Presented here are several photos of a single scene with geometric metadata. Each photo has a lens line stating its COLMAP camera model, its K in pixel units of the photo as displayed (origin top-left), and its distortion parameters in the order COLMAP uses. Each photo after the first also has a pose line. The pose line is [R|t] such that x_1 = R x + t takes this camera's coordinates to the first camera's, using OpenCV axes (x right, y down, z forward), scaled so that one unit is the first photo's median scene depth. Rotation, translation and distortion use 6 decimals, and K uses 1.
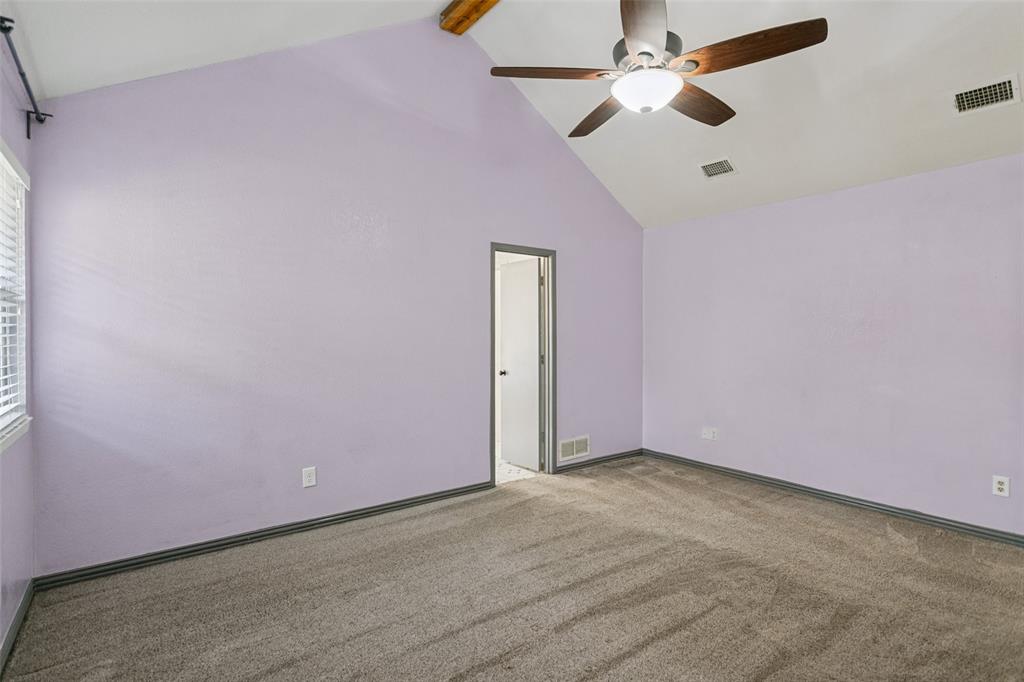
lens RADIAL K [[488.1, 0, 515.2], [0, 488.1, 343.7], [0, 0, 1]] dist [-0.000007, 0.000314]
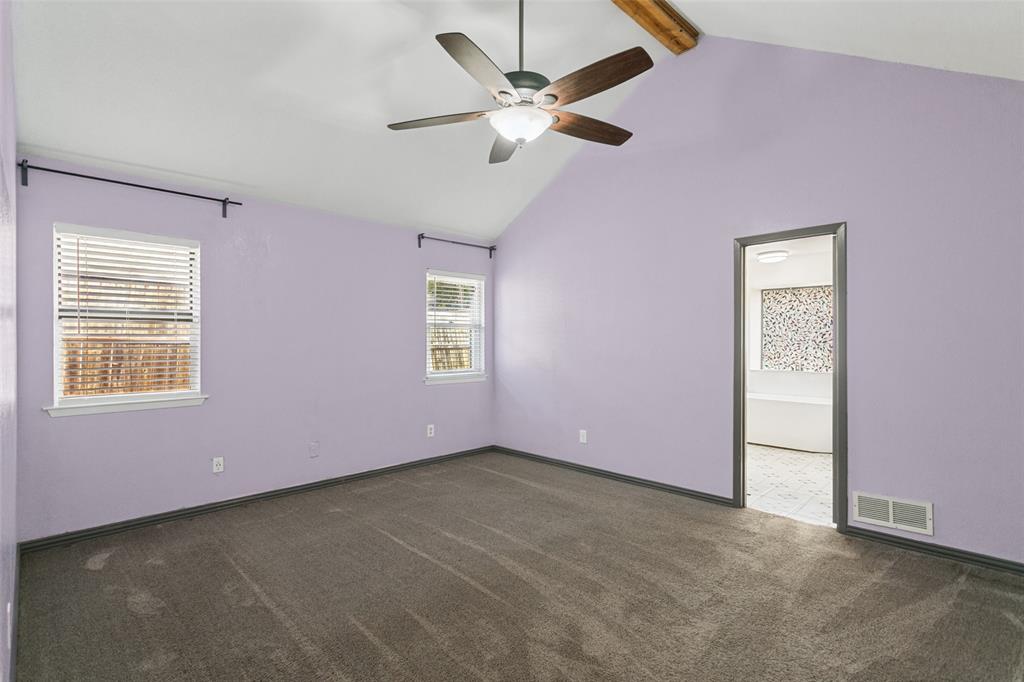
lens RADIAL K [[488.1, 0, 515.2], [0, 488.1, 343.7], [0, 0, 1]] dist [-0.000007, 0.000314]
pose [[0.125268, 0.005384, -0.992108, 0.792452], [-0.008190, 0.999957, 0.004393, -0.011699], [0.992089, 0.007576, 0.125306, 0.468685]]
